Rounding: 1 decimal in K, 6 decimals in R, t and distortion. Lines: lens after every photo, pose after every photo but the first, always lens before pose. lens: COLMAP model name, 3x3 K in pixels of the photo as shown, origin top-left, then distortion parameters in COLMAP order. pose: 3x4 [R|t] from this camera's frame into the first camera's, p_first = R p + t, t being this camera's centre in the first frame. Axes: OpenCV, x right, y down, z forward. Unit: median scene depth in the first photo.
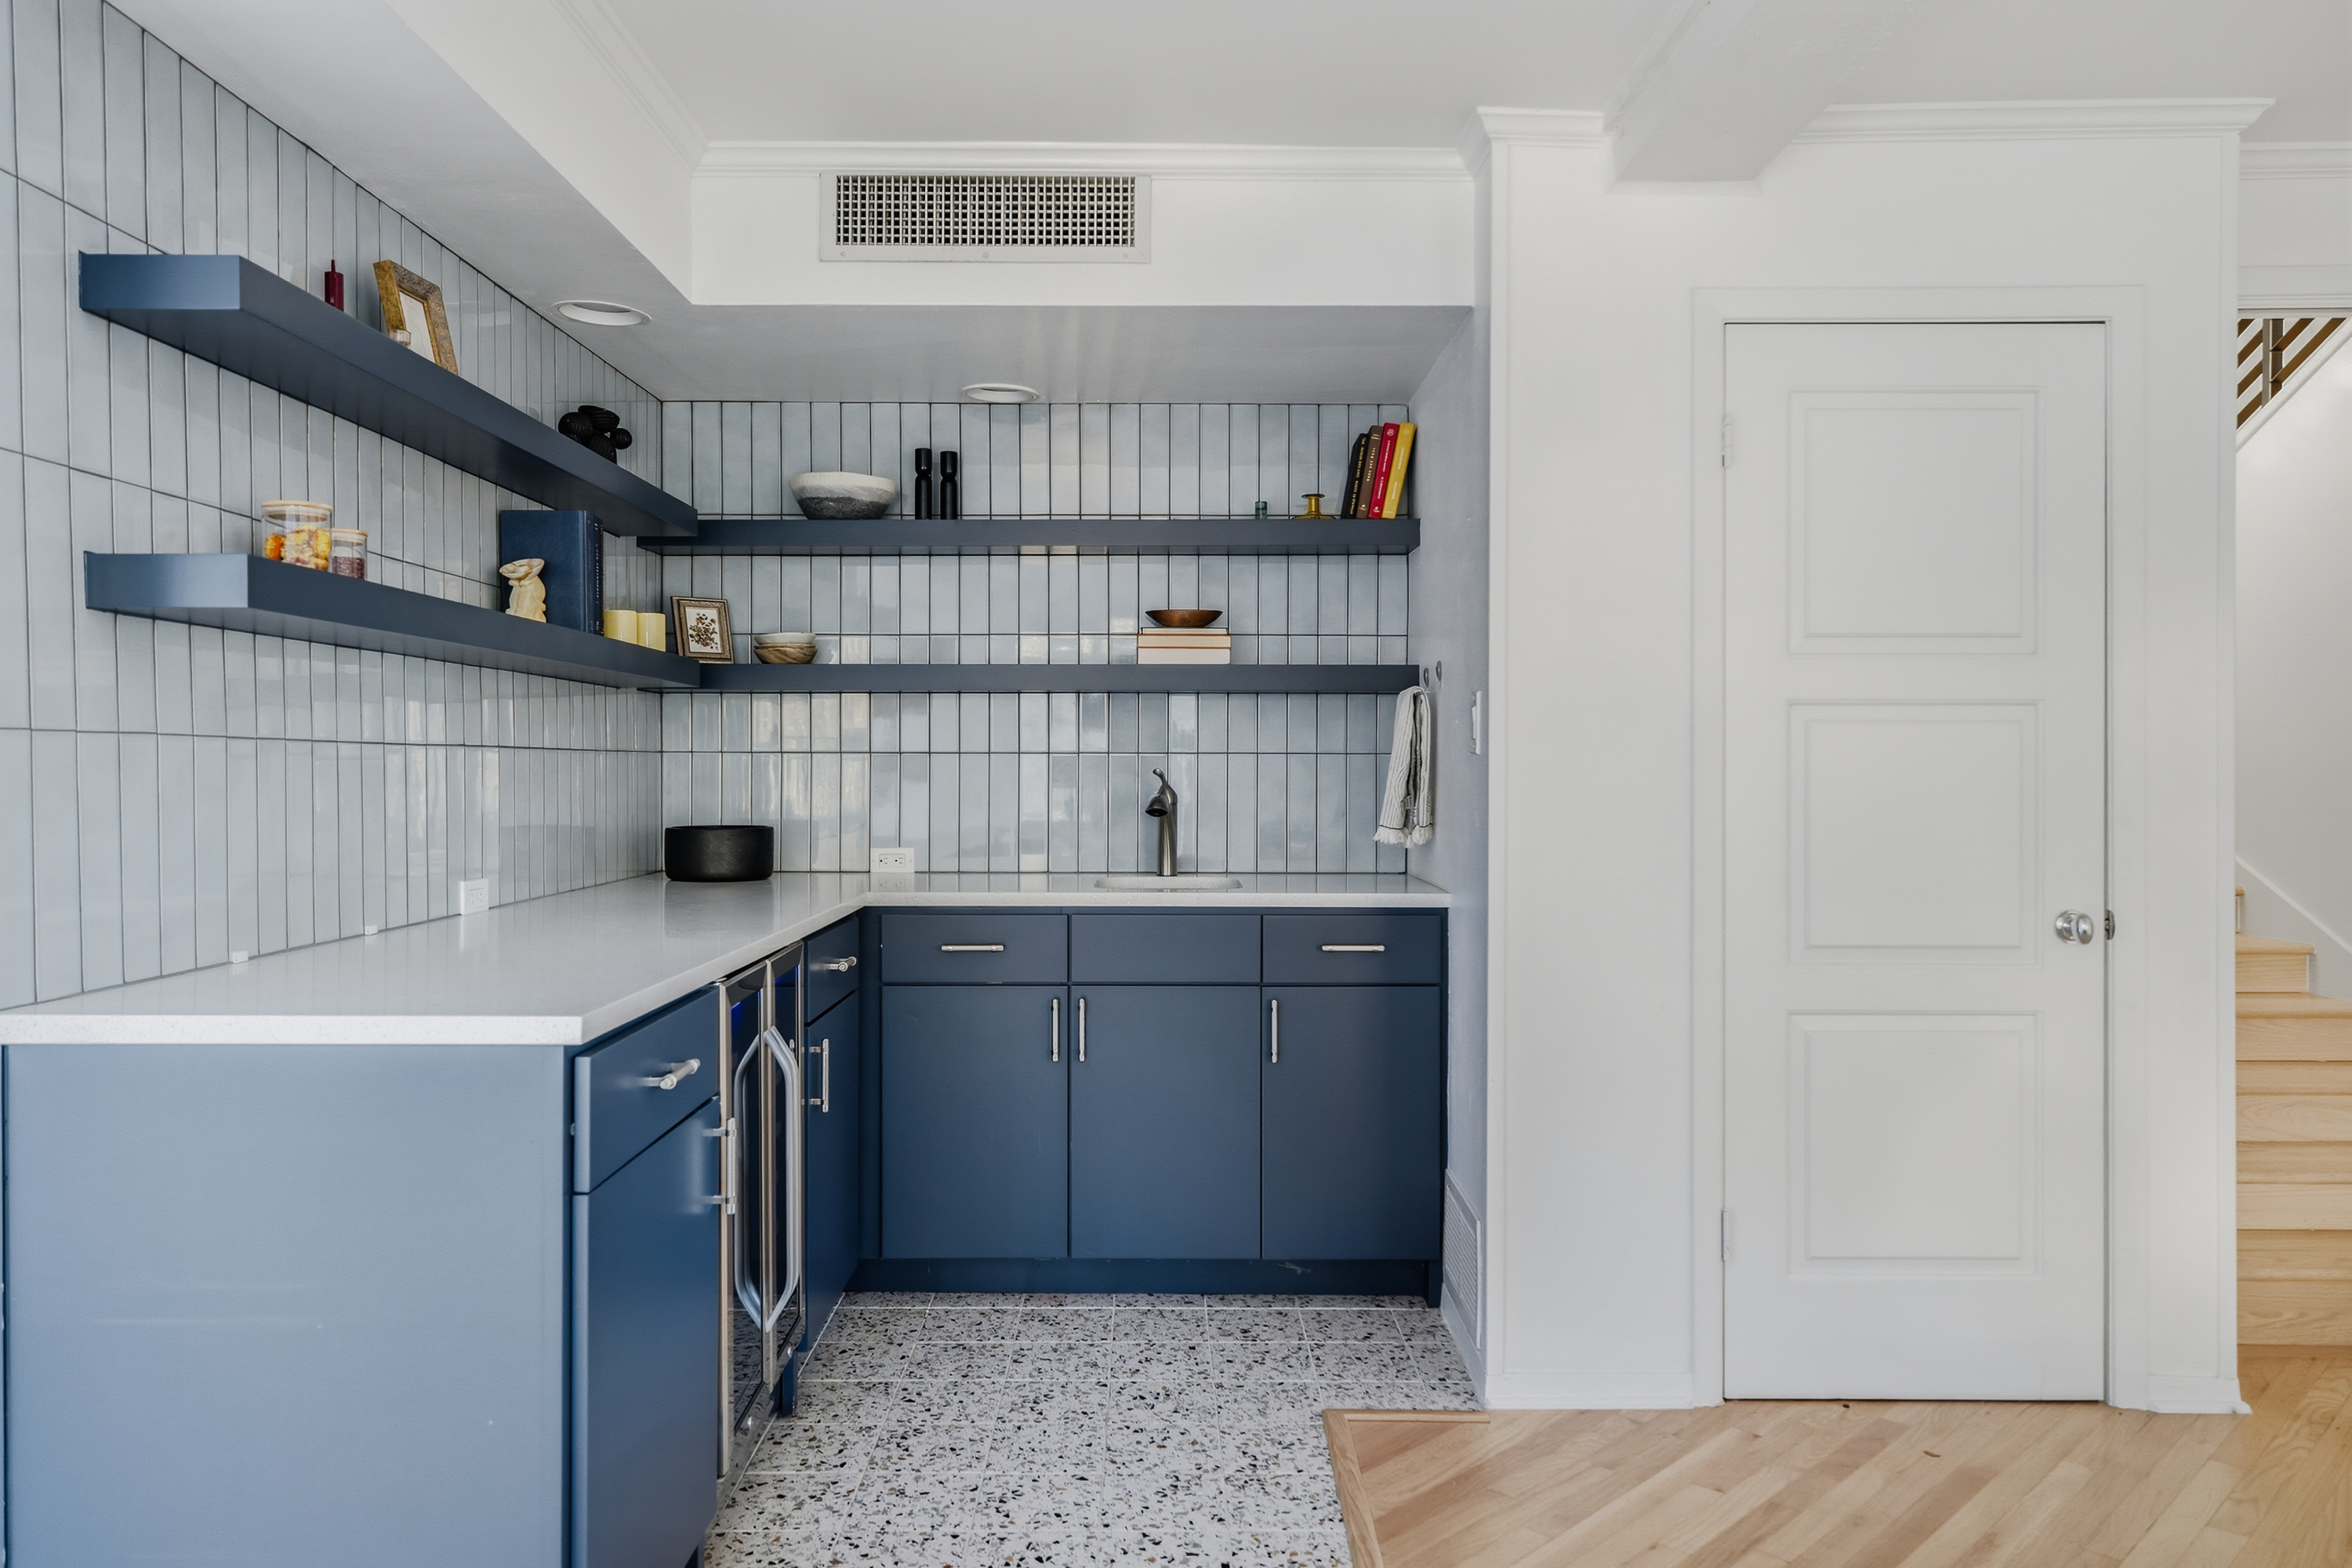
lens RADIAL K [[1638.2, 0, 1176.0], [0, 1638.2, 784.0], [0, 0, 1]] dist [-0.003923, -0.002529]
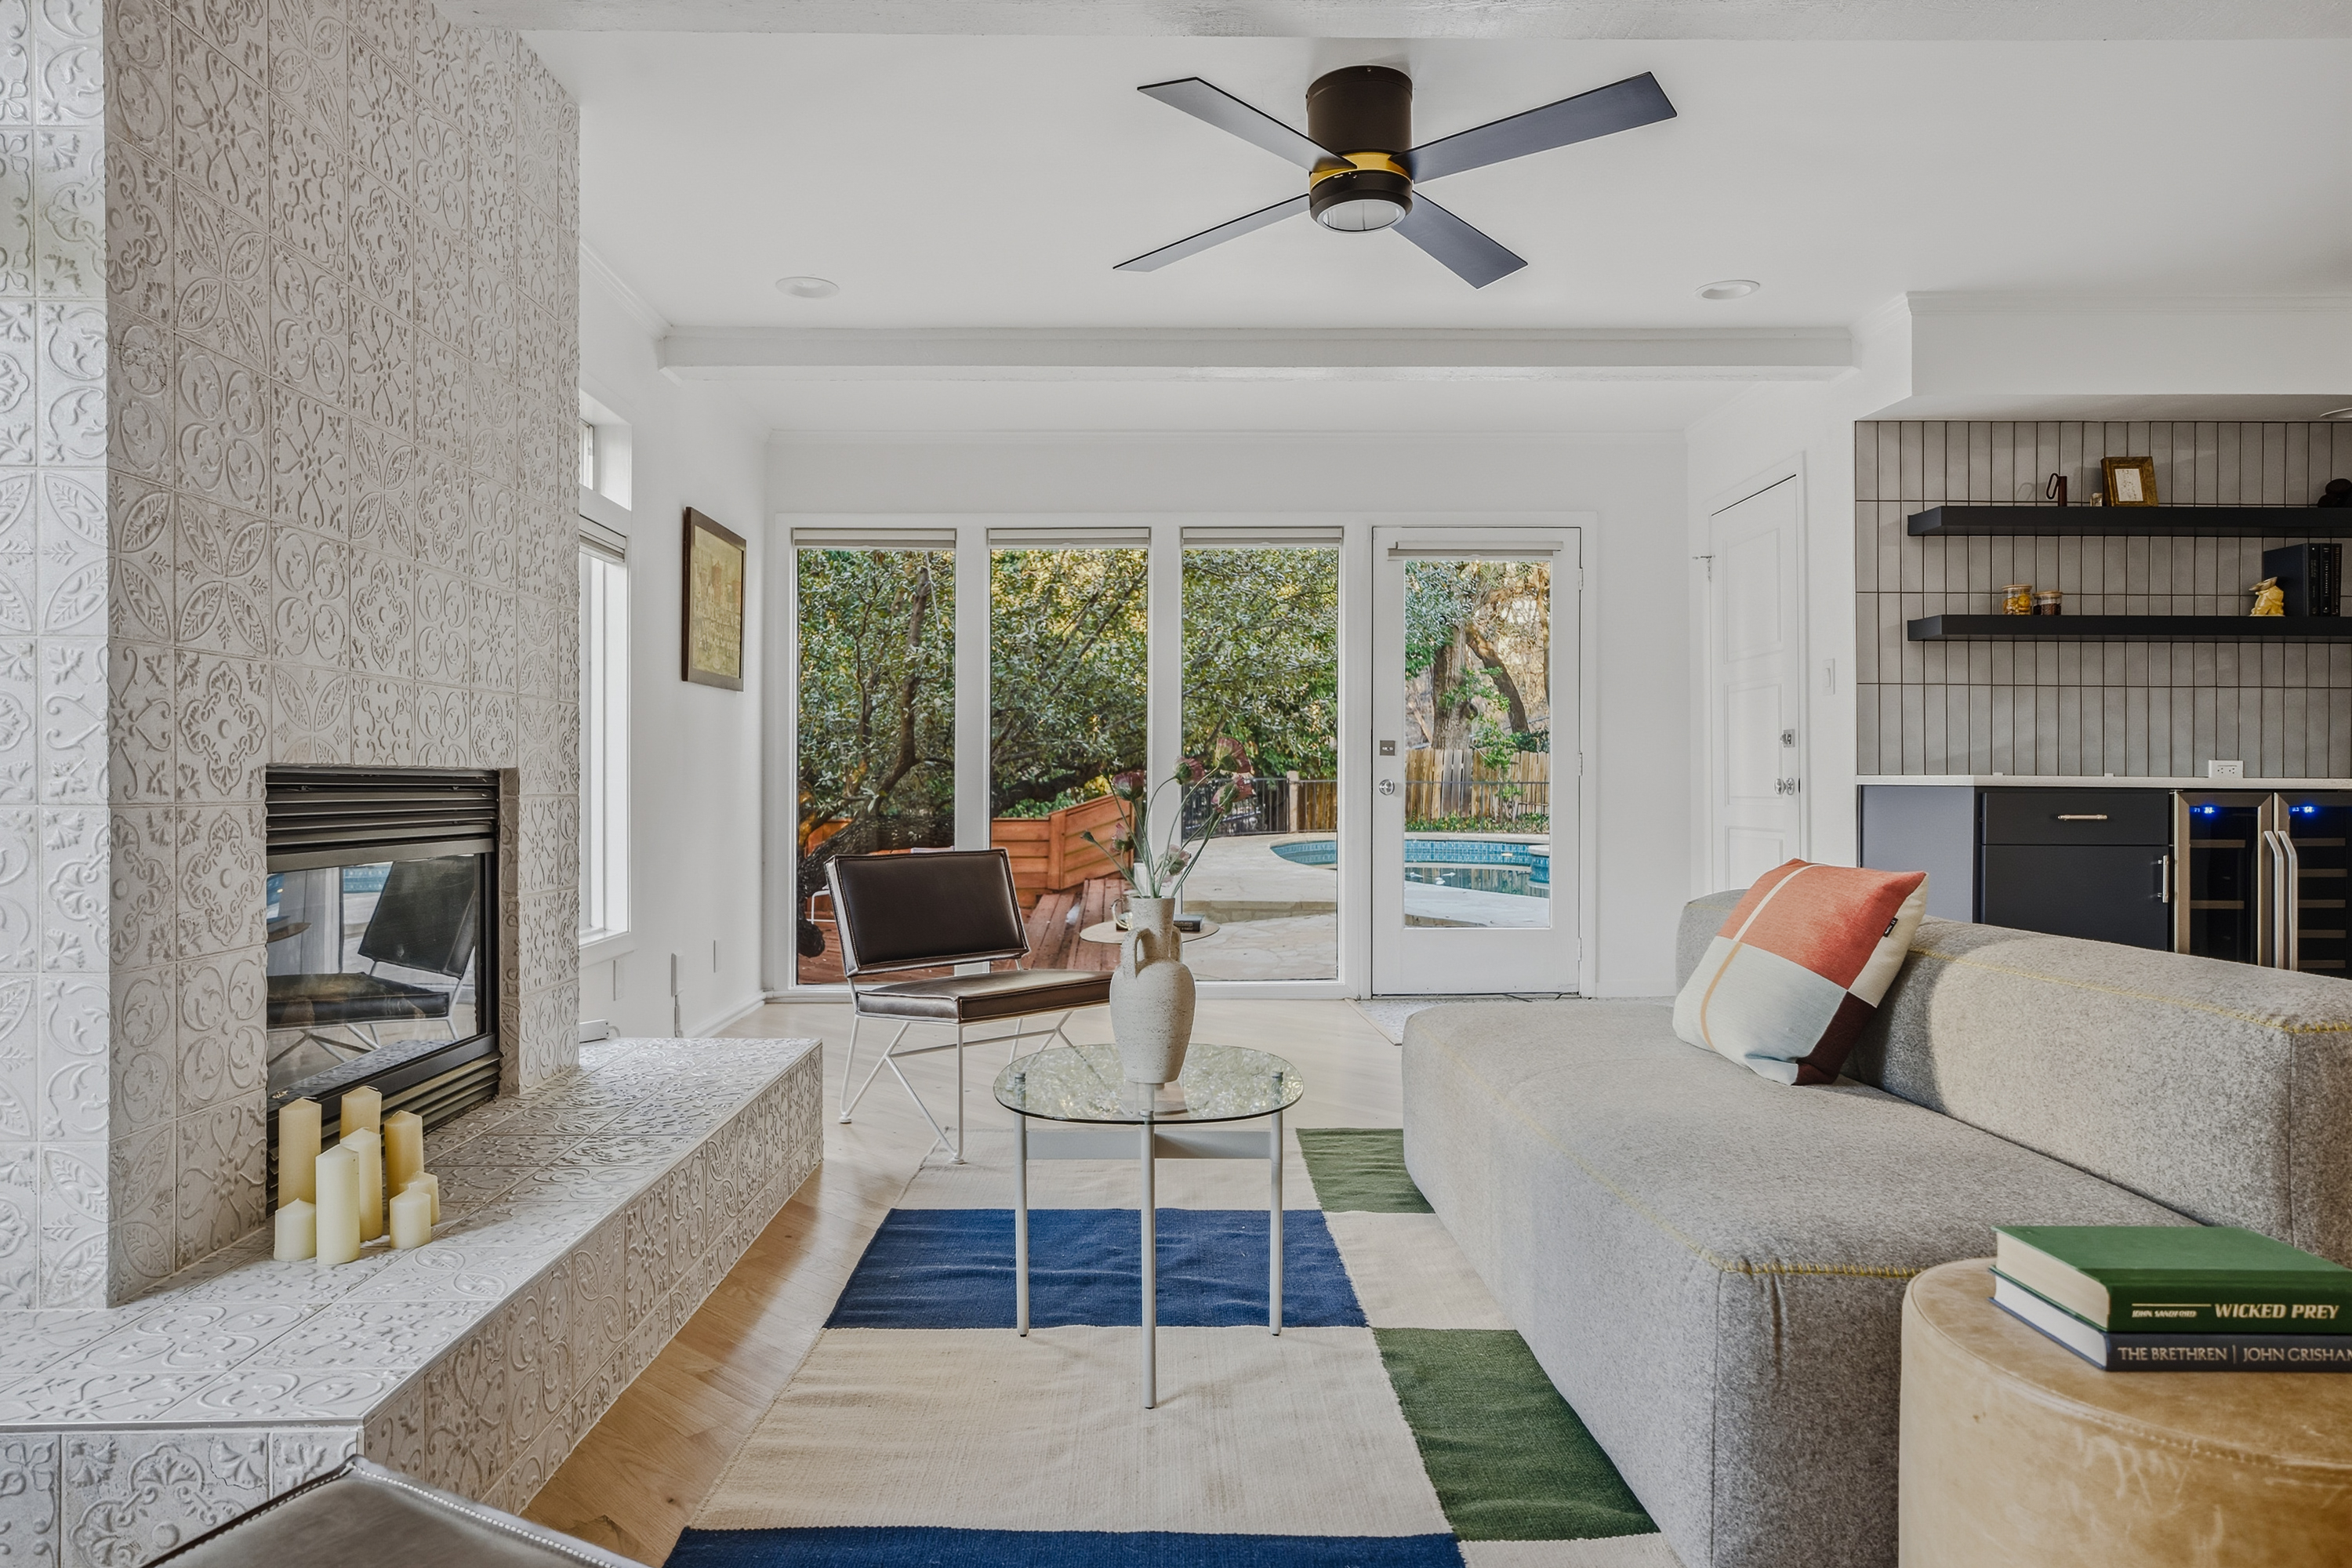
lens RADIAL K [[1413.8, 0, 1176.0], [0, 1413.8, 784.0], [0, 0, 1]] dist [-0.000188, -0.000060]
pose [[0.017975, -0.000620, -0.999838, 1.459201], [-0.017273, 0.999850, -0.000931, 0.137662], [0.999689, 0.017287, 0.017961, -0.260050]]
